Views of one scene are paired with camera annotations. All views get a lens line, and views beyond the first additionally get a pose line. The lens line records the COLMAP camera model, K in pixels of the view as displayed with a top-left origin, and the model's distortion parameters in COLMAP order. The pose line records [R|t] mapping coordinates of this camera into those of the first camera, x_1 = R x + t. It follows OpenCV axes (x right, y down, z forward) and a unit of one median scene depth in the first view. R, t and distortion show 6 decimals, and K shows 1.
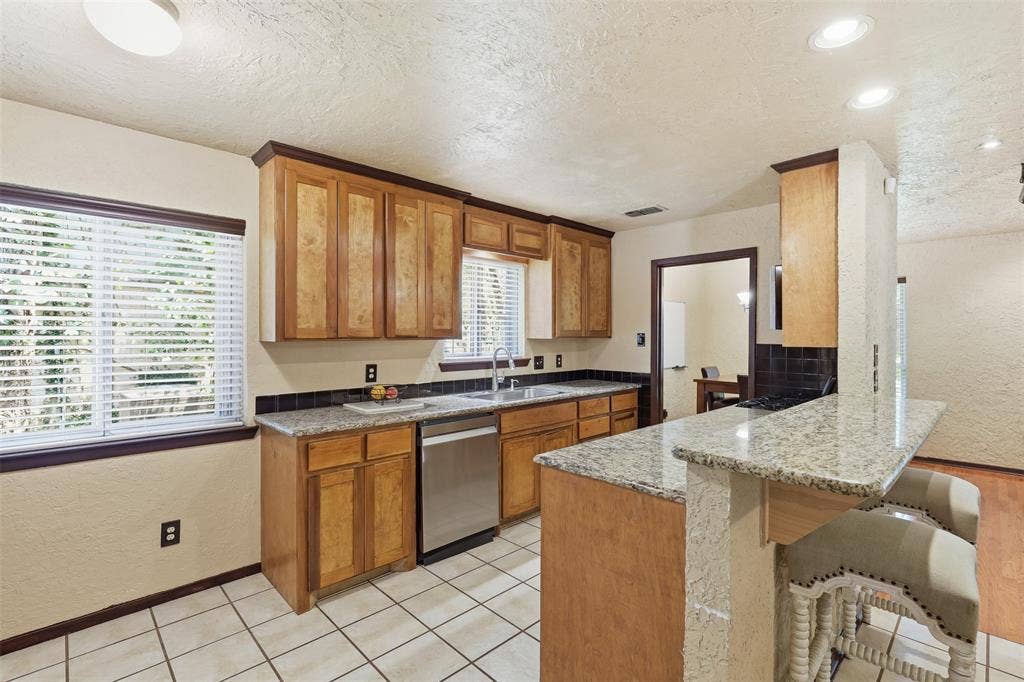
lens RADIAL K [[469.1, 0, 516.0], [0, 469.1, 339.7], [0, 0, 1]] dist [-0.005592, 0.000716]
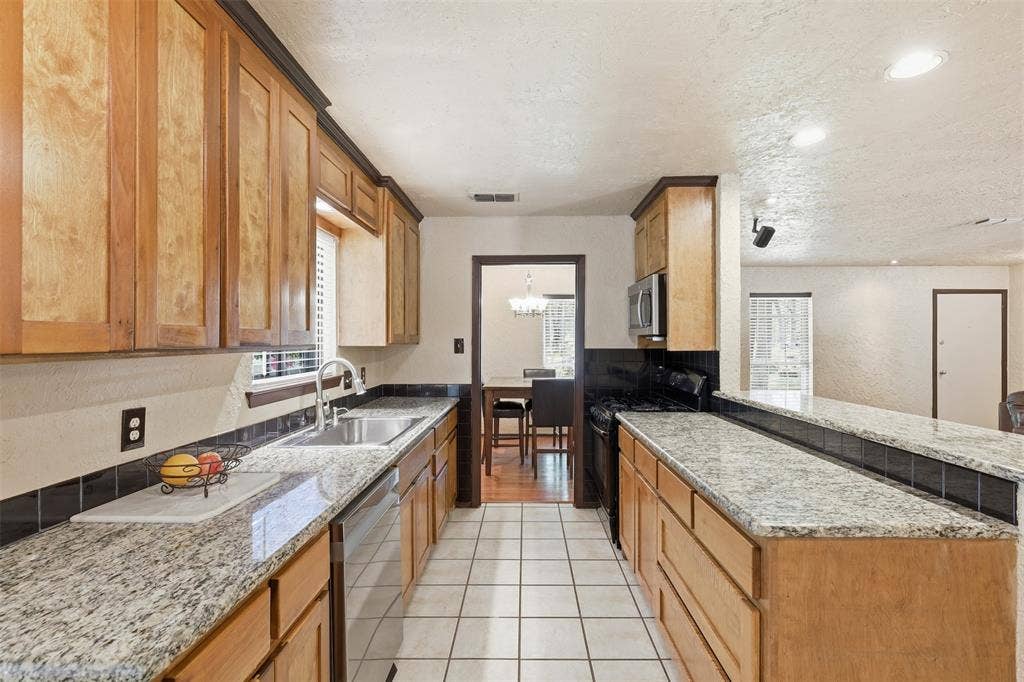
lens RADIAL K [[469.1, 0, 563.8], [0, 469.1, 341.0], [0, 0, 1]] dist [-0.005592, 0.000716]
pose [[0.705595, -0.004364, 0.708602, -0.333675], [0.010912, 0.999929, -0.004707, -0.004586], [-0.708532, 0.011054, 0.705593, 0.403264]]
